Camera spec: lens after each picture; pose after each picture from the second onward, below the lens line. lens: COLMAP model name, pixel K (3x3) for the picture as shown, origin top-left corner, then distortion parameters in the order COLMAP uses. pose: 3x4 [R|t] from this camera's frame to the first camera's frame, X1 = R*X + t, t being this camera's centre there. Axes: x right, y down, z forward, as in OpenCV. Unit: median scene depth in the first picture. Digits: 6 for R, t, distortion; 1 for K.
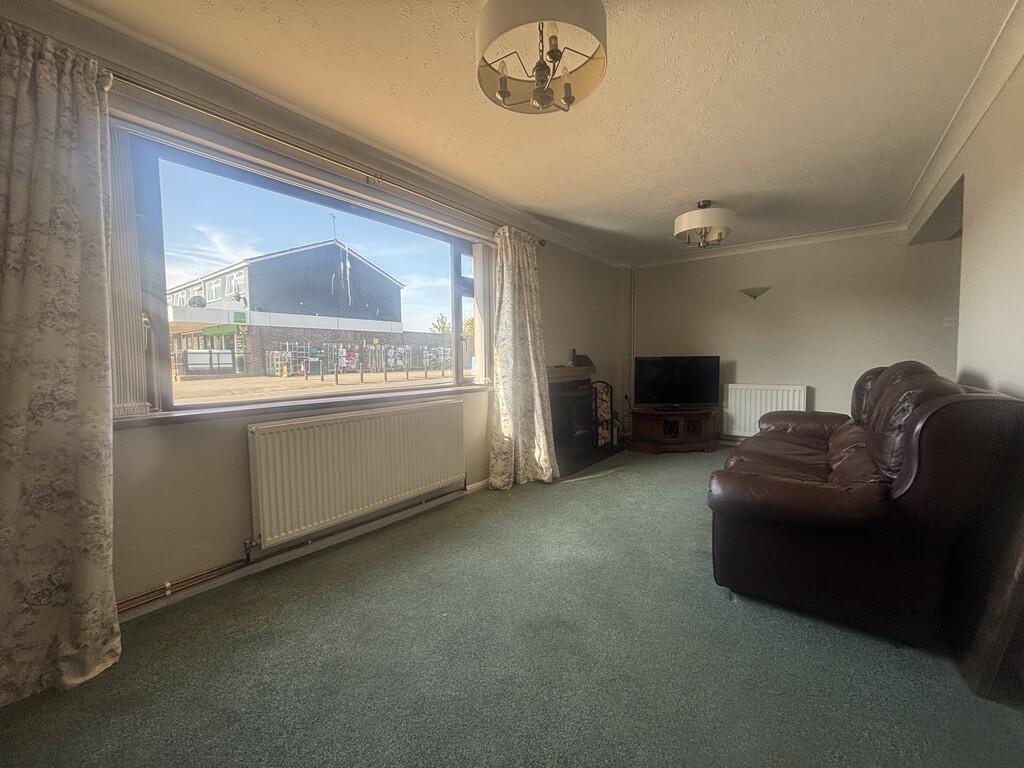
lens RADIAL K [[410.3, 0, 512.7], [0, 410.3, 379.8], [0, 0, 1]] dist [-0.000630, -0.000284]
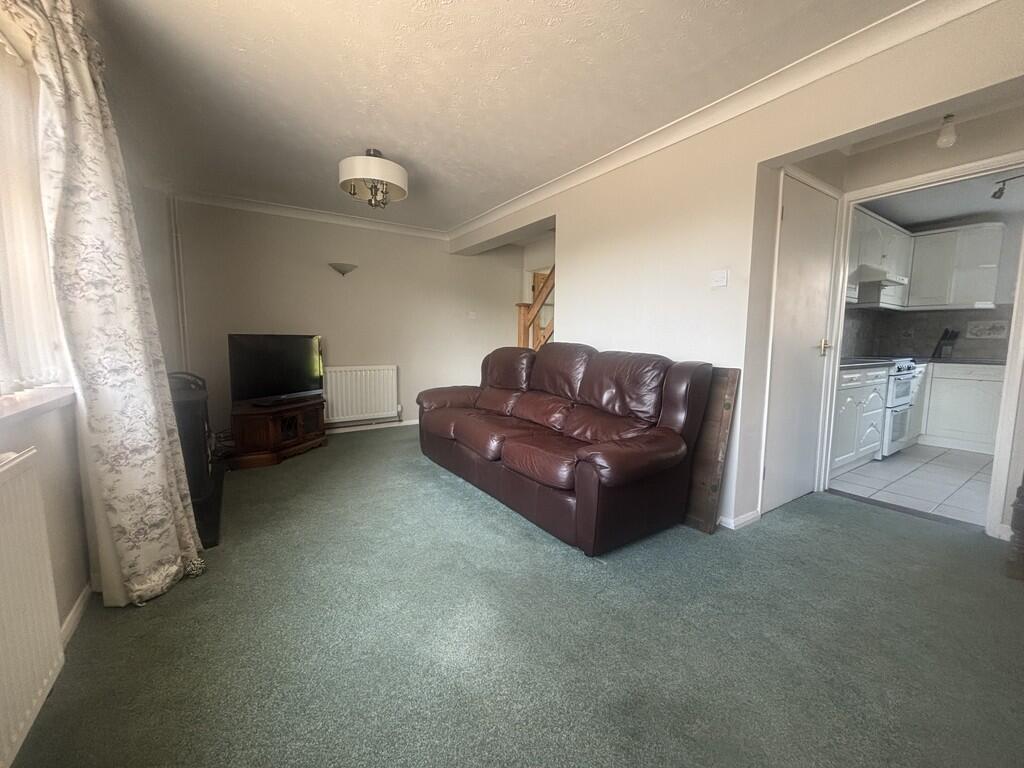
lens RADIAL K [[410.3, 0, 509.8], [0, 410.3, 384.4], [0, 0, 1]] dist [-0.000630, -0.000284]
pose [[0.335122, -0.091067, 0.937763, -0.278756], [0.037330, 0.995820, 0.083365, -0.016757], [-0.941435, 0.007069, 0.337121, 0.468364]]
